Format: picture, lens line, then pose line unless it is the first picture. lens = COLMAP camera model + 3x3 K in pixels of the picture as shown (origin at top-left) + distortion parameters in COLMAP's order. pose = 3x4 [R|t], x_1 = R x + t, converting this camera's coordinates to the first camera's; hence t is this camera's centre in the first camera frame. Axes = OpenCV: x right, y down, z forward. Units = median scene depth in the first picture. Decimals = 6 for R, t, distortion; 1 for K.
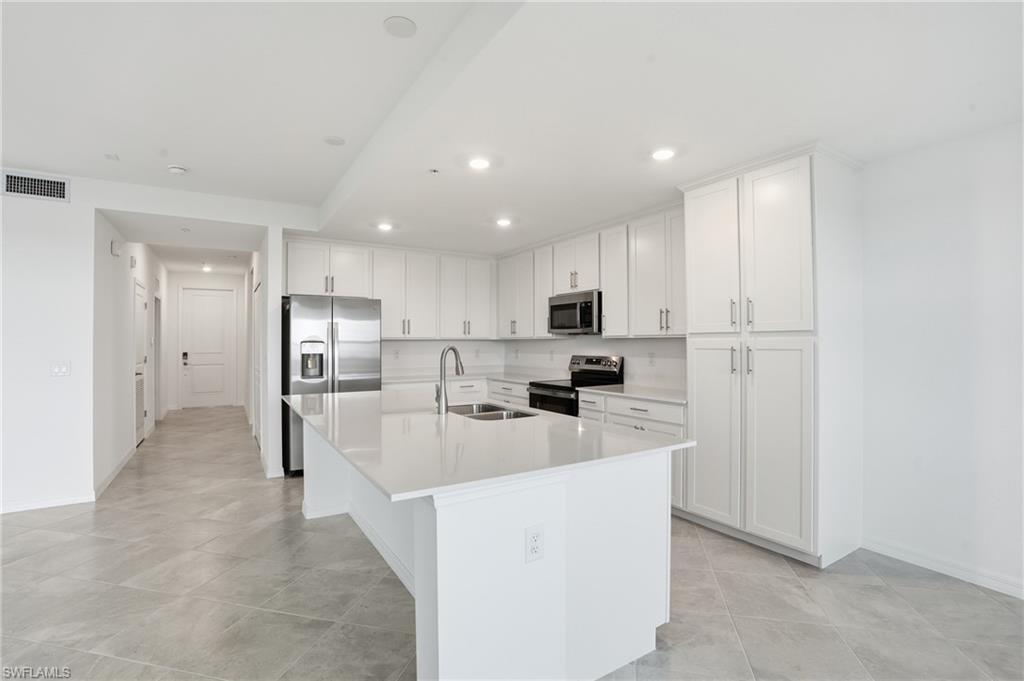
lens RADIAL K [[476.1, 0, 517.2], [0, 476.1, 335.9], [0, 0, 1]] dist [-0.065173, 0.022490]
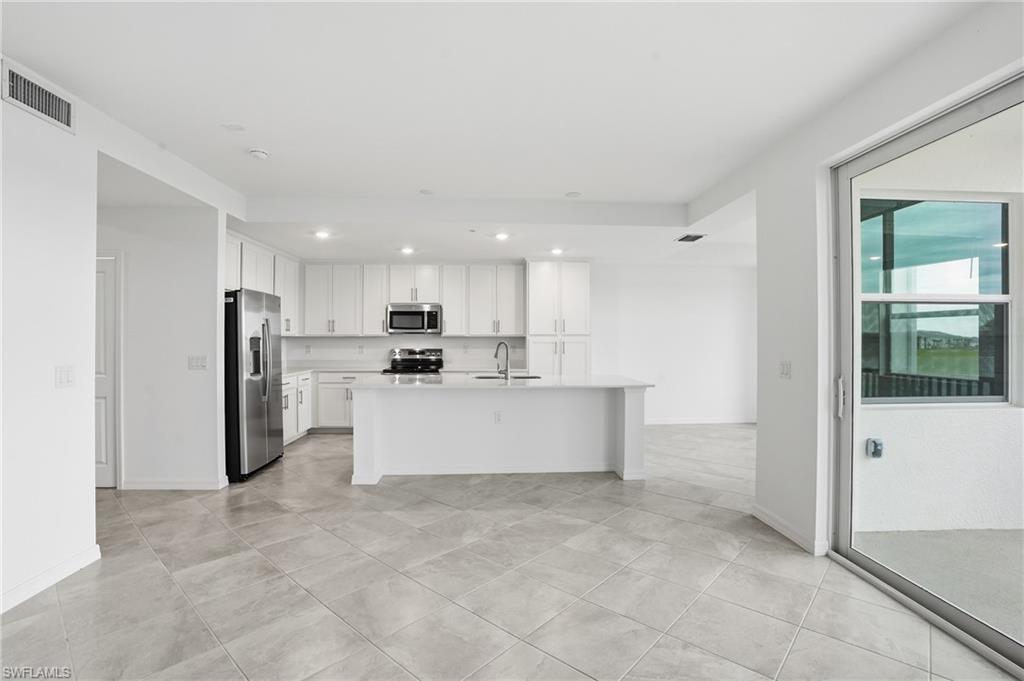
lens RADIAL K [[483.6, 0, 516.4], [0, 483.6, 337.1], [0, 0, 1]] dist [-0.065737, 0.026727]
pose [[0.479946, 0.005513, 0.877281, -1.034852], [-0.013597, 0.999907, 0.001155, 0.001730], [-0.877193, -0.012482, 0.479976, 0.061963]]
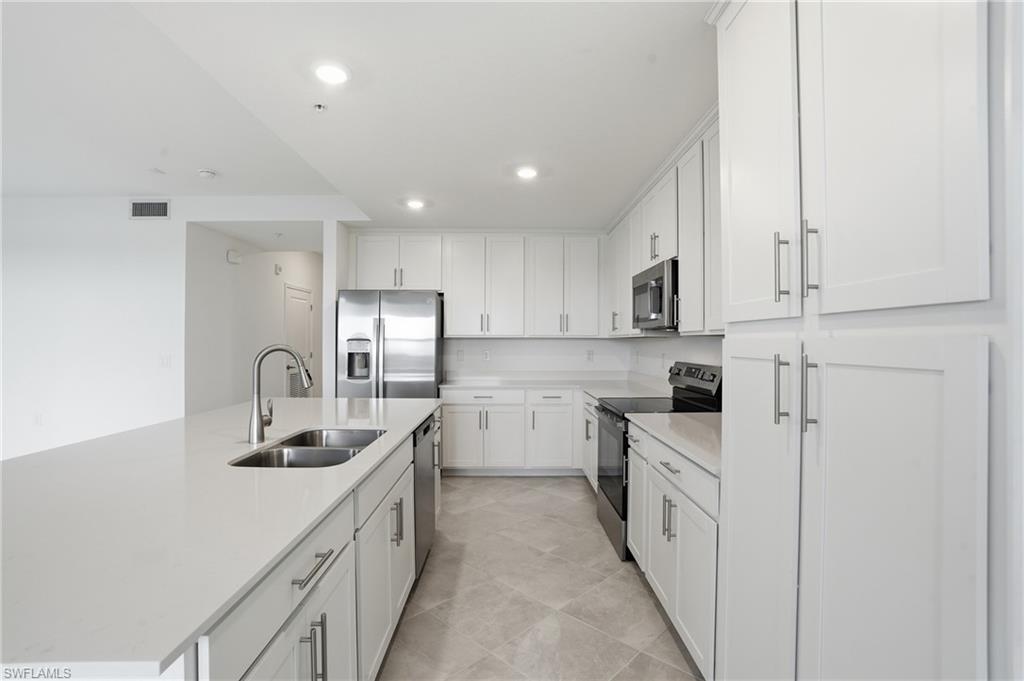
lens RADIAL K [[476.1, 0, 517.2], [0, 476.1, 335.9], [0, 0, 1]] dist [-0.065173, 0.022490]
pose [[0.856220, -0.000995, -0.516610, 0.311132], [0.001881, 0.999998, 0.001191, 0.004448], [0.516608, -0.001992, 0.856220, 0.366714]]
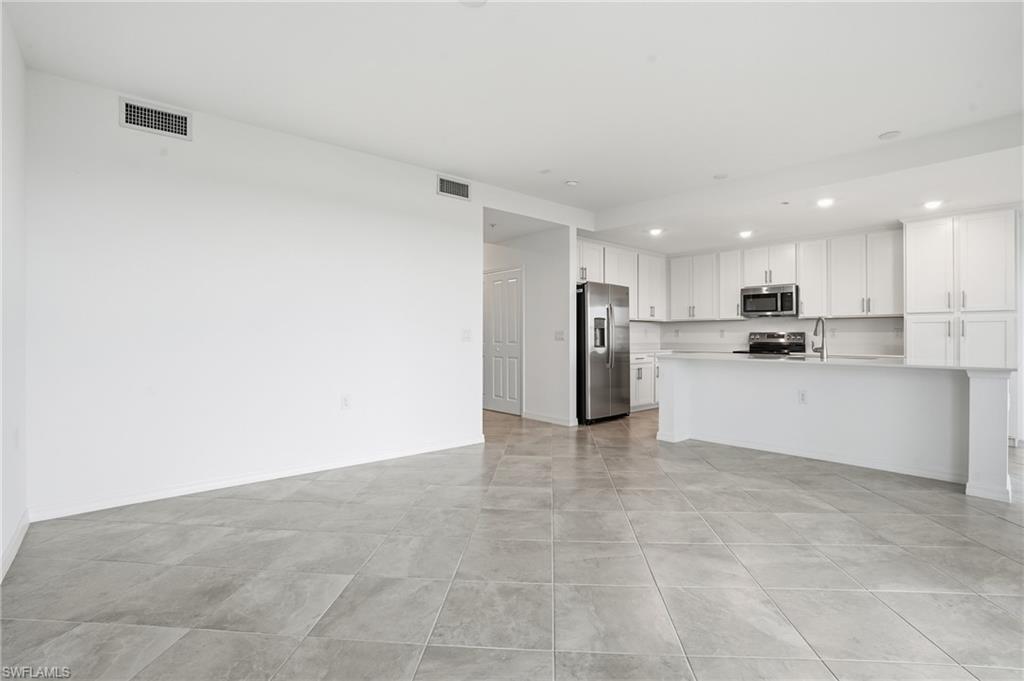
lens RADIAL K [[483.6, 0, 516.4], [0, 483.6, 337.1], [0, 0, 1]] dist [-0.065737, 0.026727]
pose [[0.987234, 0.004557, 0.159210, -0.865302], [-0.006988, 0.999867, 0.014712, 0.044580], [-0.159122, -0.015637, 0.987135, -0.253399]]
